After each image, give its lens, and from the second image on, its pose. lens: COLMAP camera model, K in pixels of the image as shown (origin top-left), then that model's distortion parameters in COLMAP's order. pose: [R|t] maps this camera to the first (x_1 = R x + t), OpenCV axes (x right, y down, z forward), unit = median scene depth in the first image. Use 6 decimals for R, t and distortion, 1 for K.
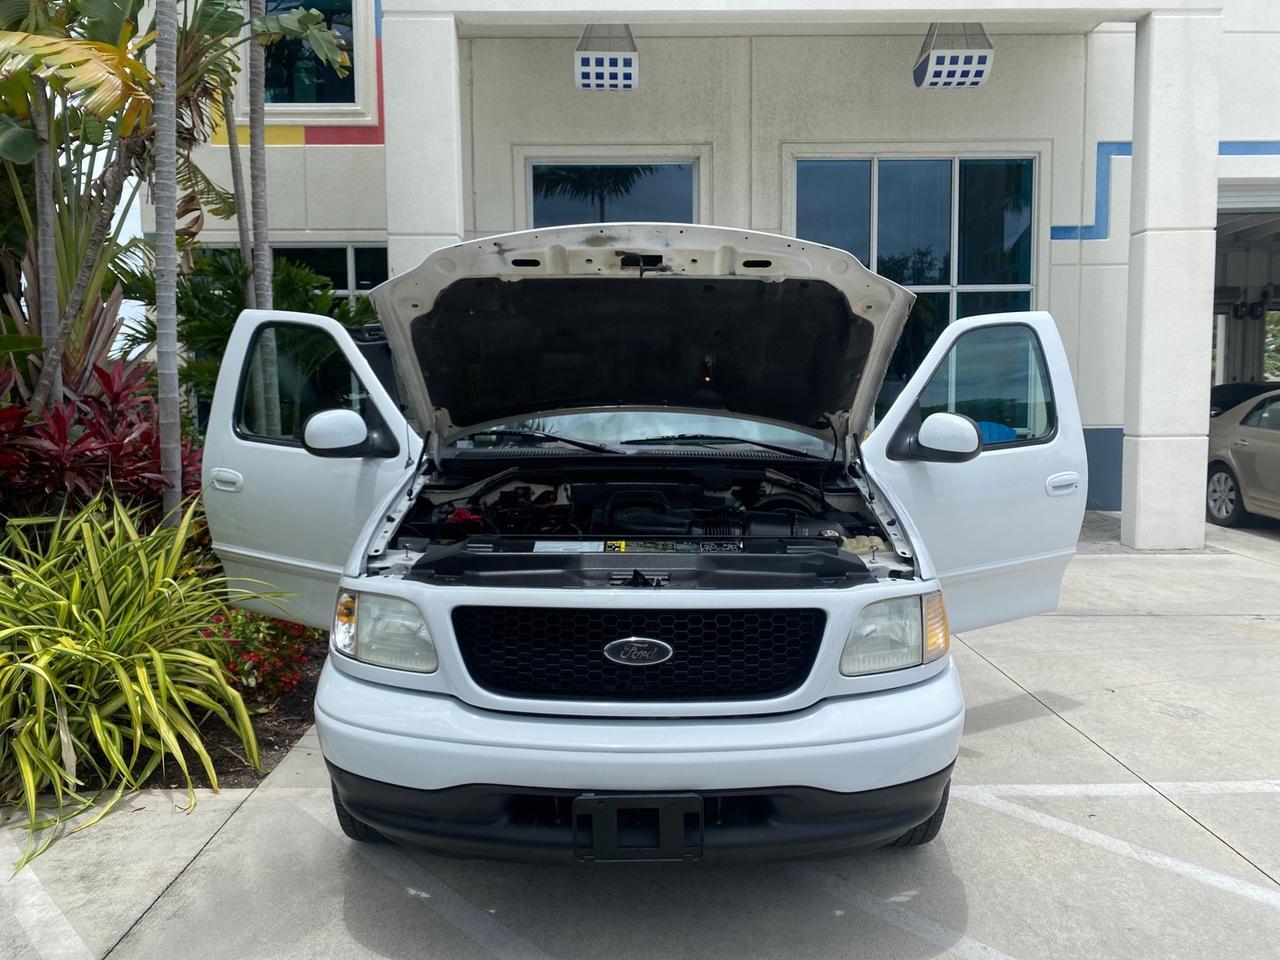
lens RADIAL K [[985.7, 0, 637.6], [0, 985.7, 472.0], [0, 0, 1]] dist [0.027289, -0.027844]
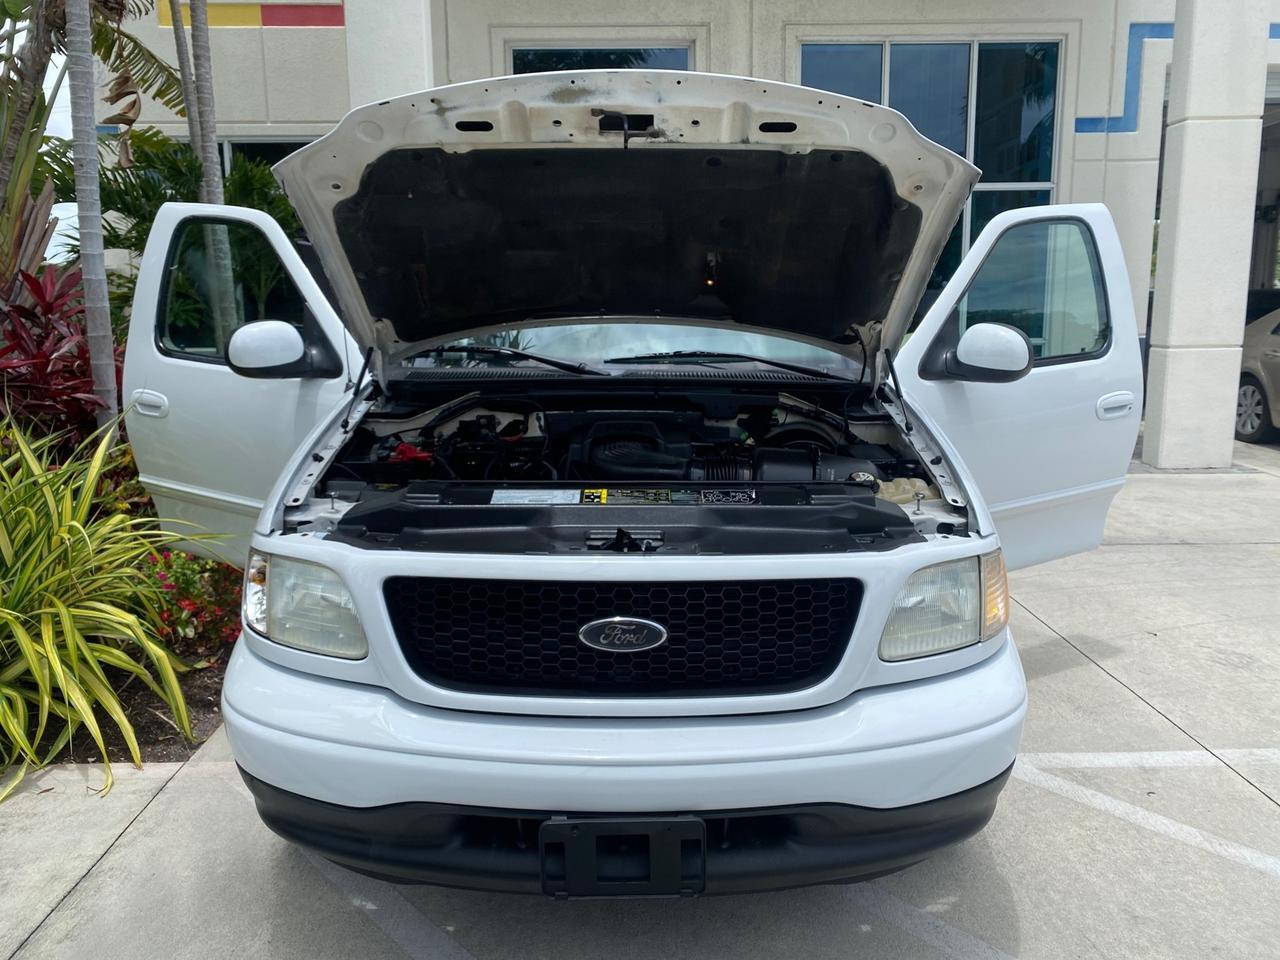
lens RADIAL K [[985.7, 0, 635.3], [0, 985.7, 476.1], [0, 0, 1]] dist [0.027289, -0.027844]
pose [[0.999985, -0.002913, 0.004543, 0.005290], [0.002472, 0.995550, 0.094202, -0.011656], [-0.004797, -0.094190, 0.995543, 0.168422]]
